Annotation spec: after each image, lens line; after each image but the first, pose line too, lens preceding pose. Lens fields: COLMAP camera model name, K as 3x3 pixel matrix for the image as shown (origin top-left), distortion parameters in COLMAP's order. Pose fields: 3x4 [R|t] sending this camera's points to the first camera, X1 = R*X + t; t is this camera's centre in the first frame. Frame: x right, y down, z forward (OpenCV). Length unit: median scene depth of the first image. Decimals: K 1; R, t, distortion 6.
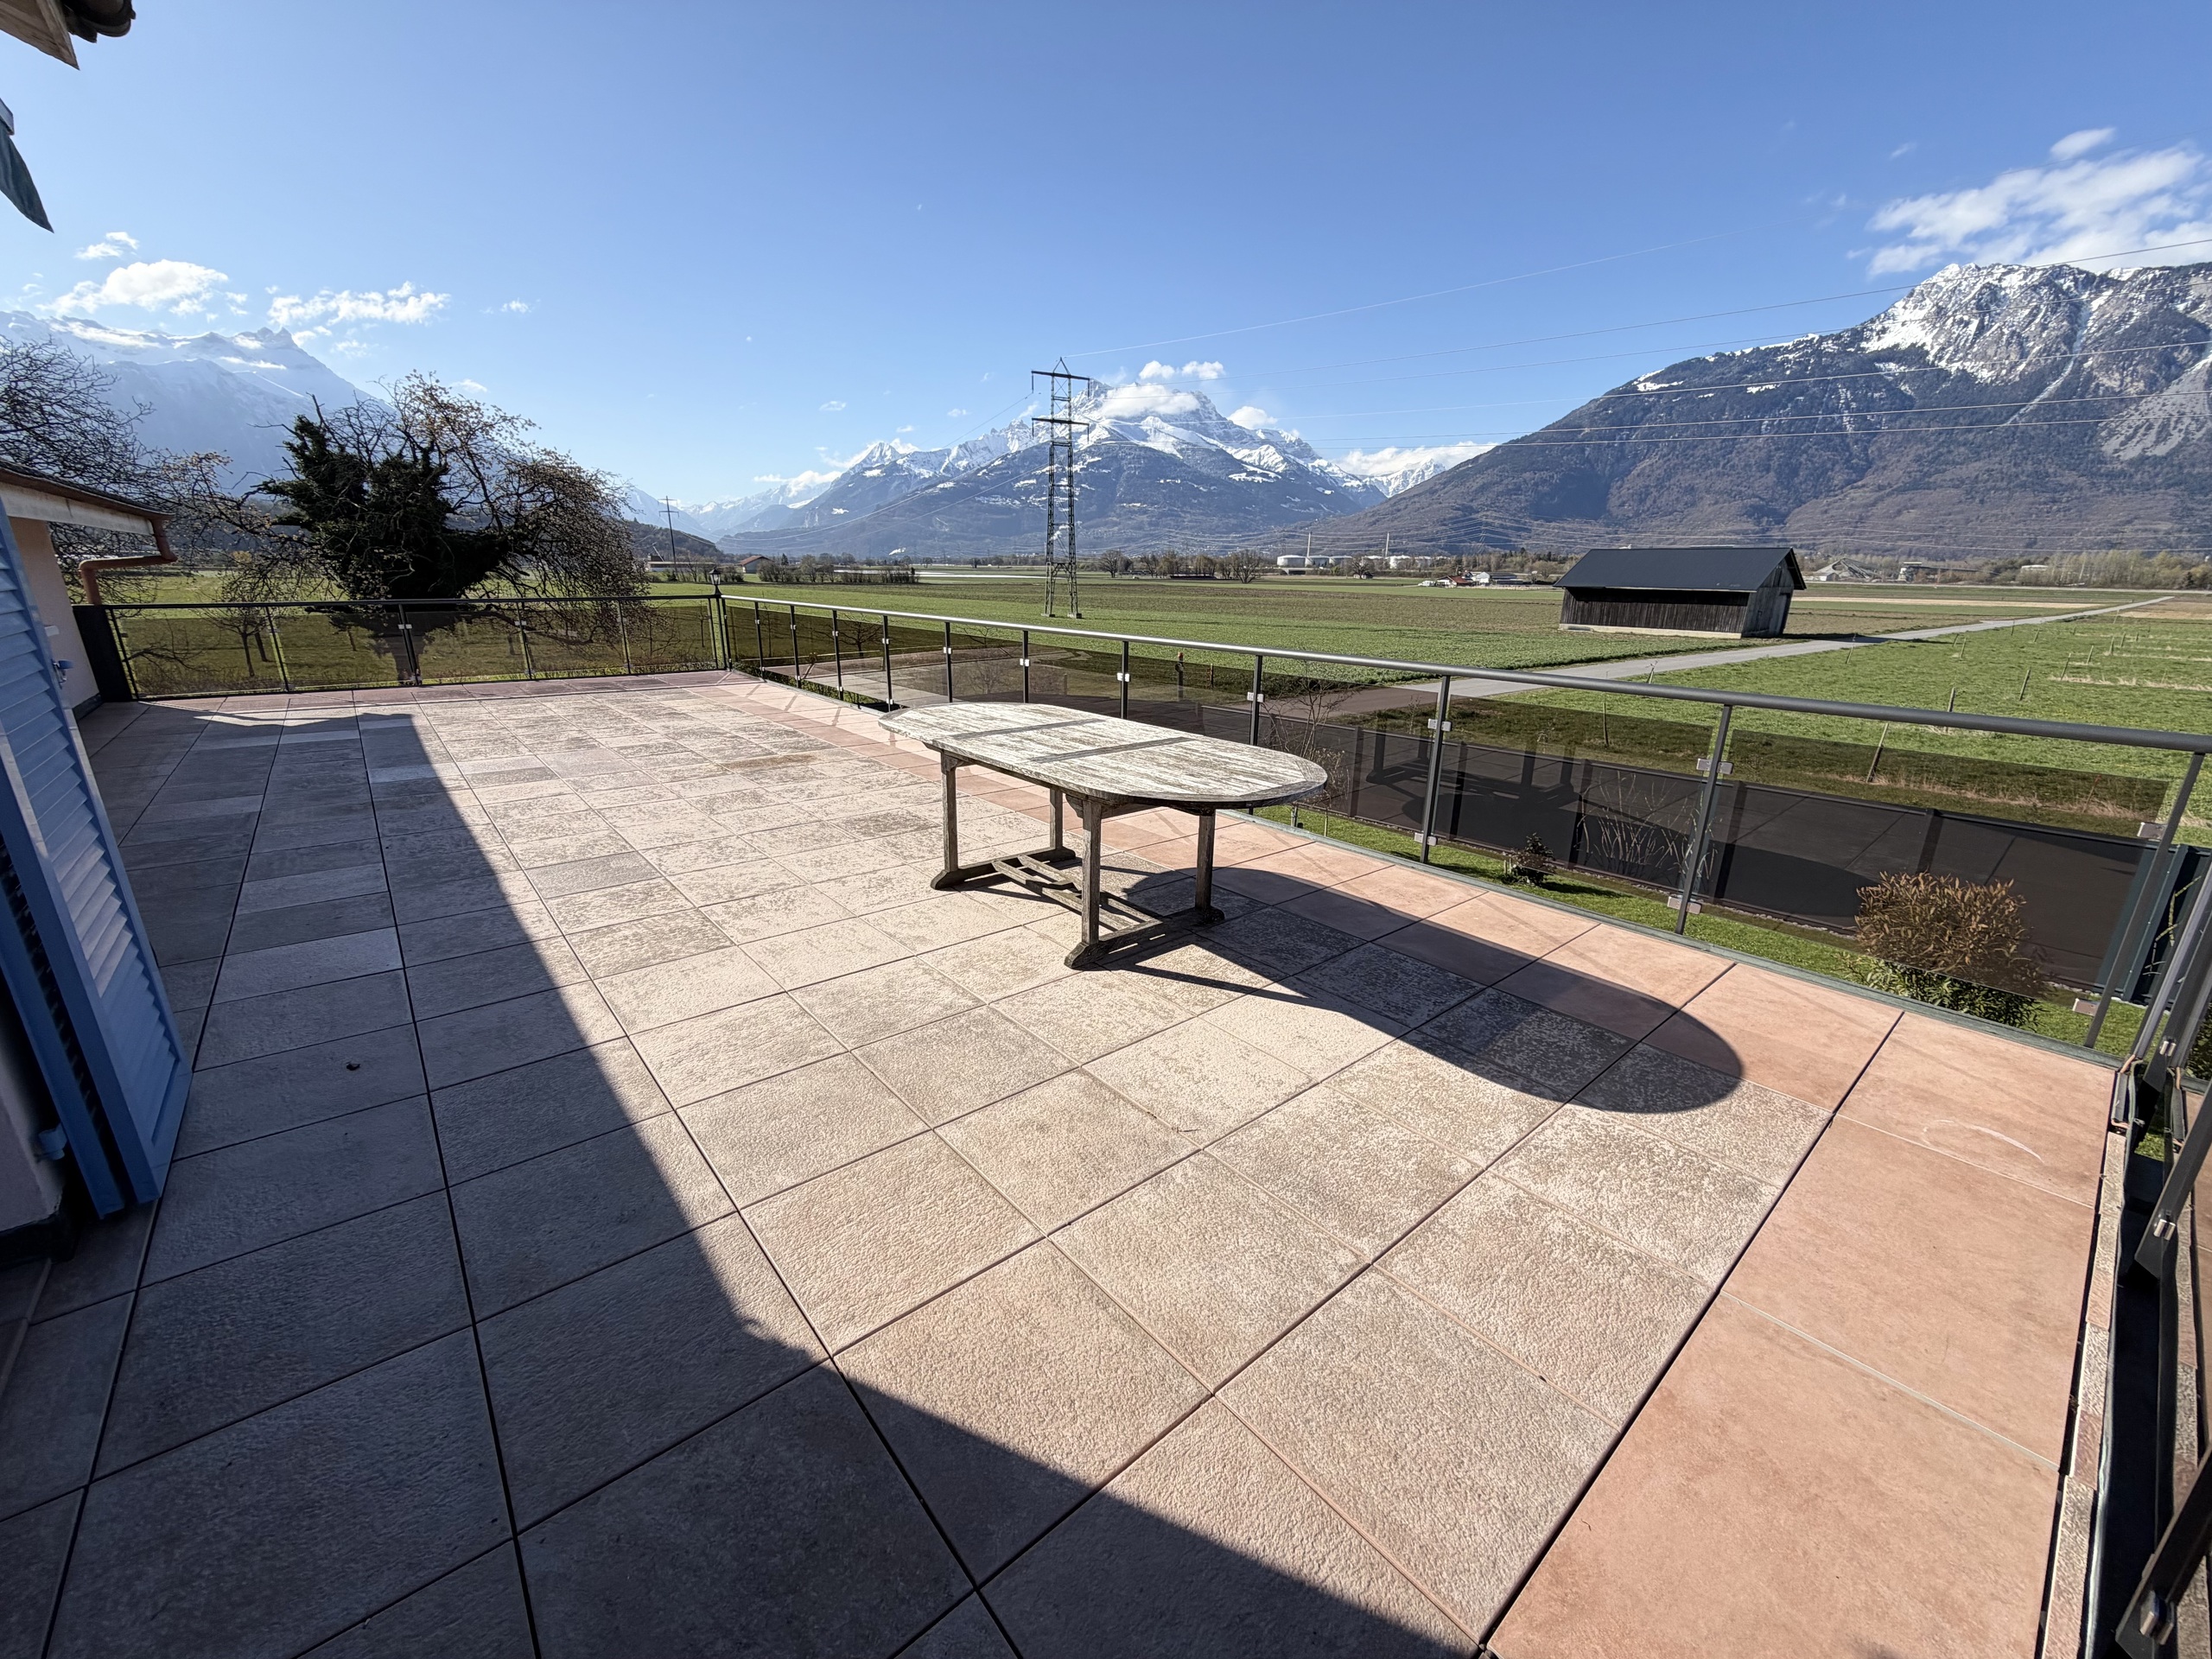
lens RADIAL K [[880.6, 0, 1091.7], [0, 880.6, 833.1], [0, 0, 1]] dist [0.001186, -0.000375]
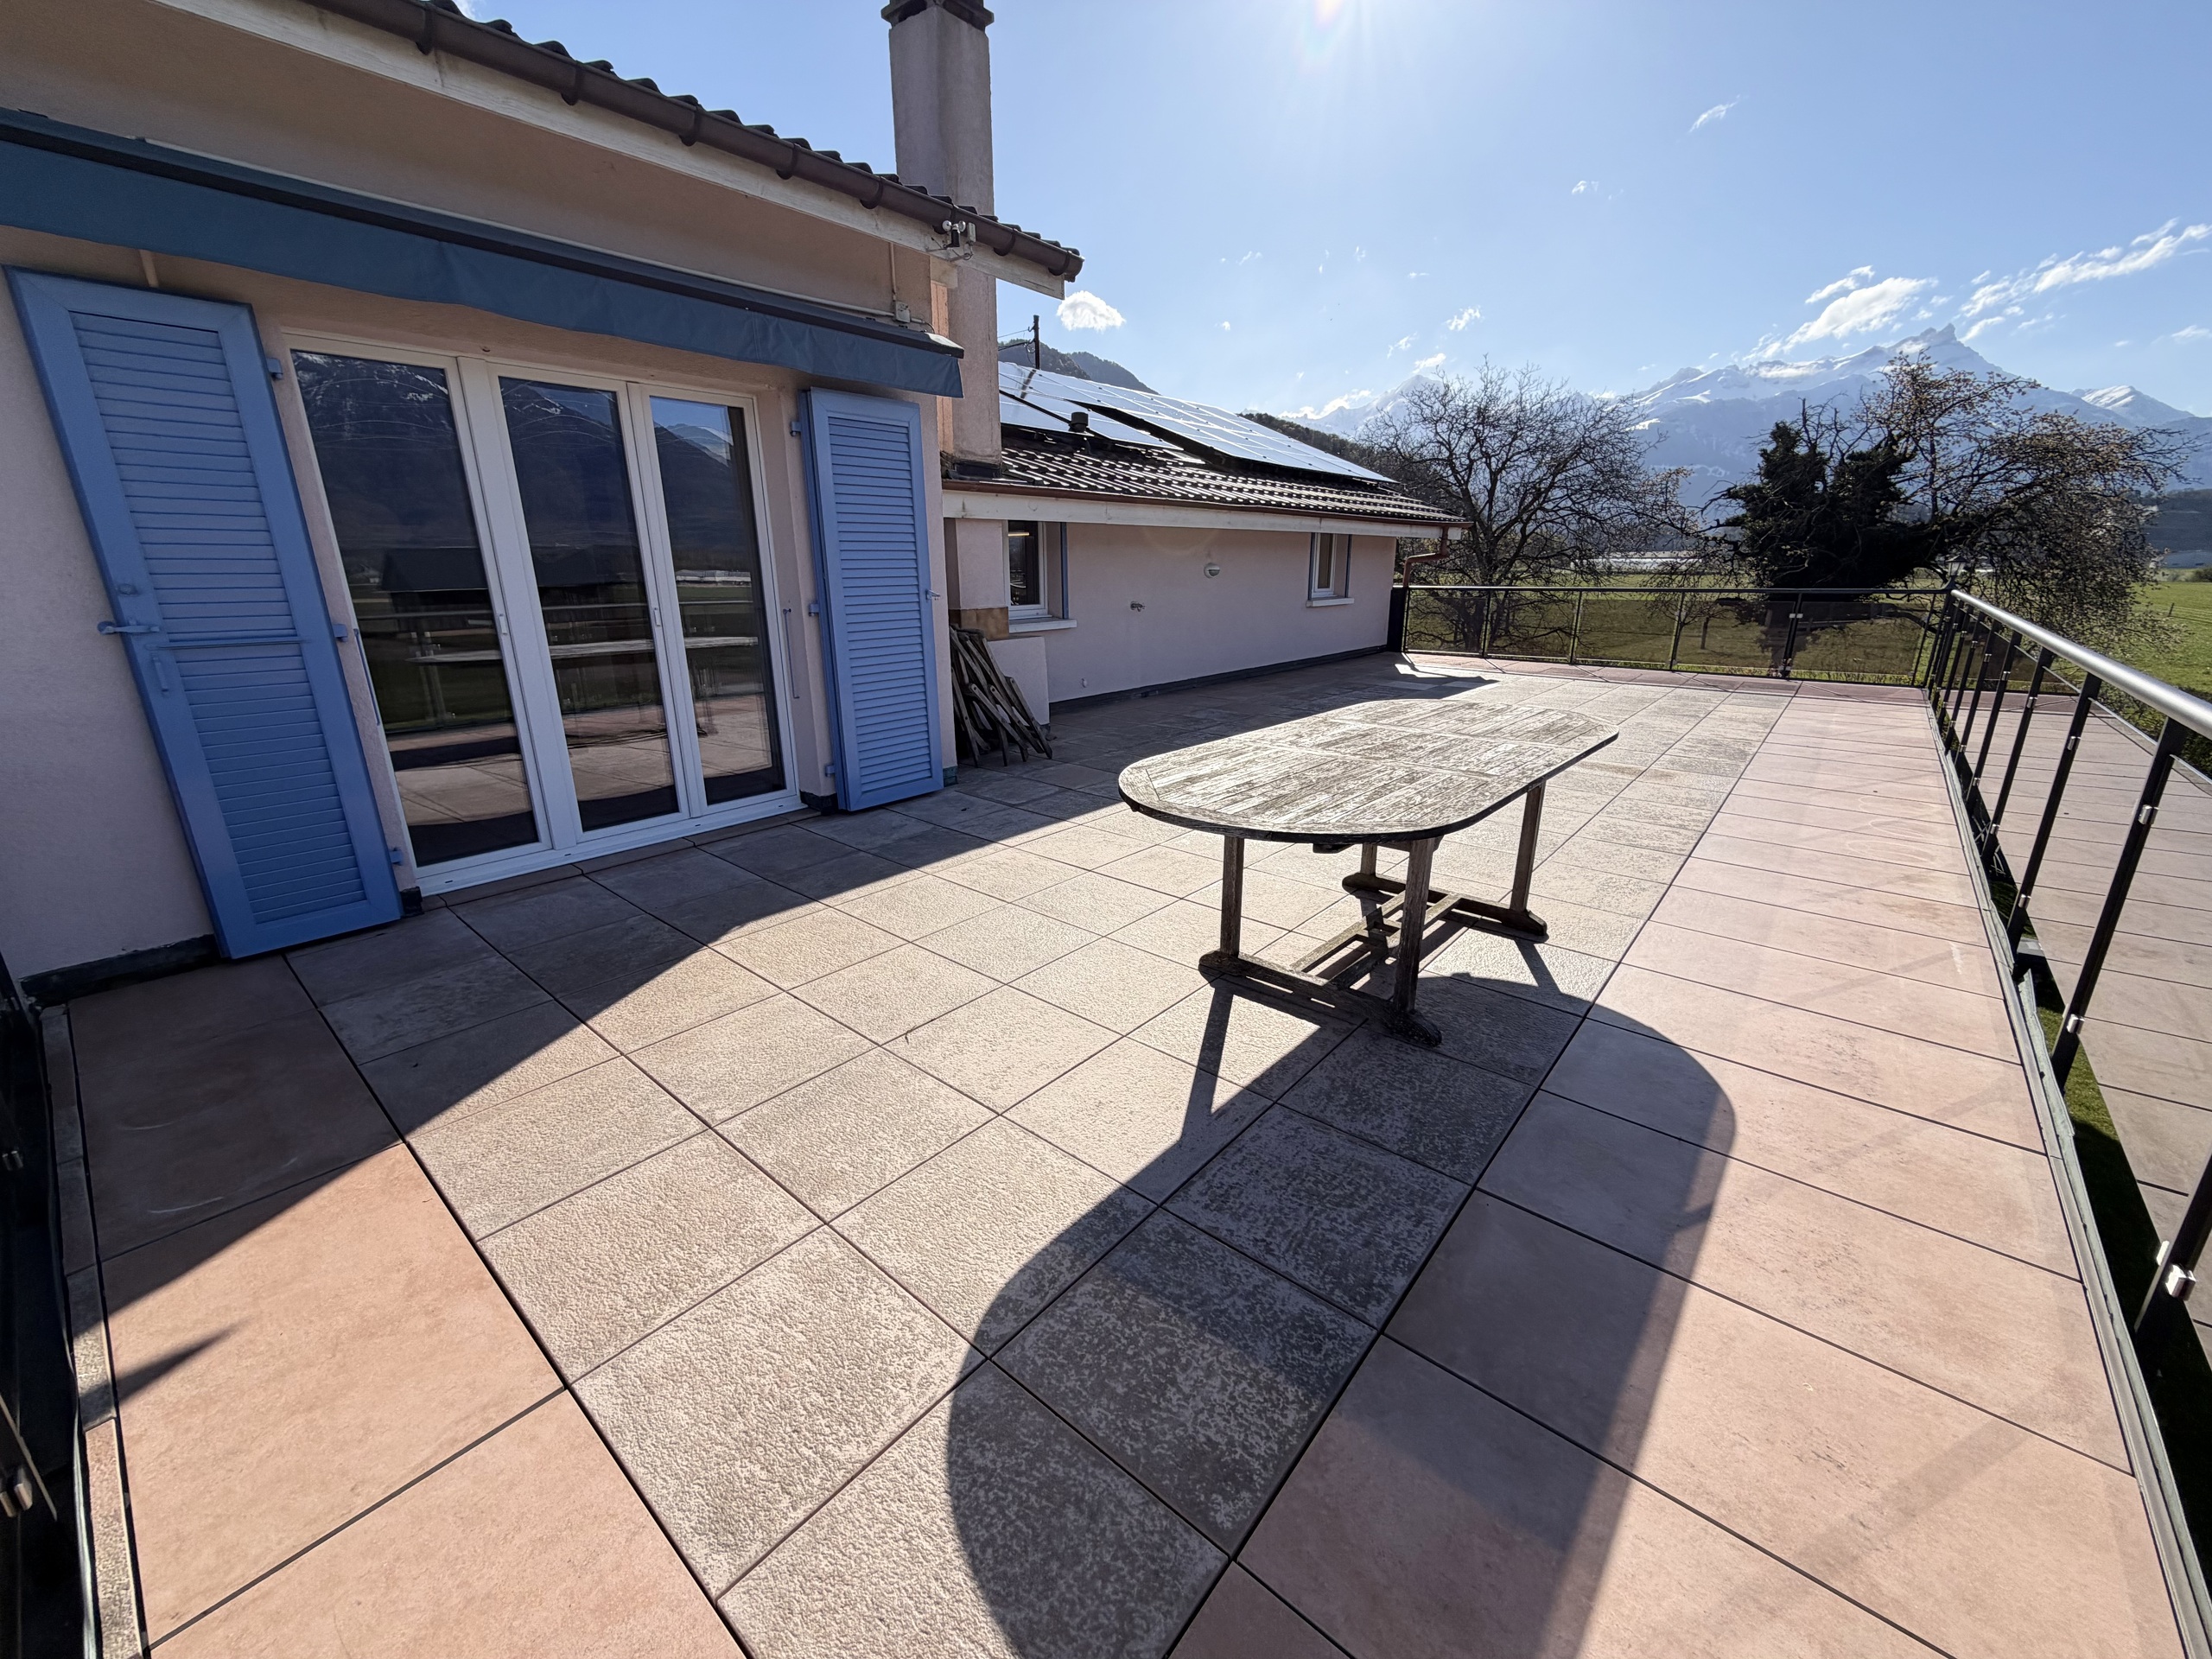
lens RADIAL K [[880.6, 0, 1108.2], [0, 880.6, 826.6], [0, 0, 1]] dist [0.001186, -0.000375]
pose [[0.172465, 0.272086, -0.946691, 0.812145], [-0.278199, 0.935419, 0.218165, -0.159655], [0.944913, 0.225743, 0.237021, 0.661600]]
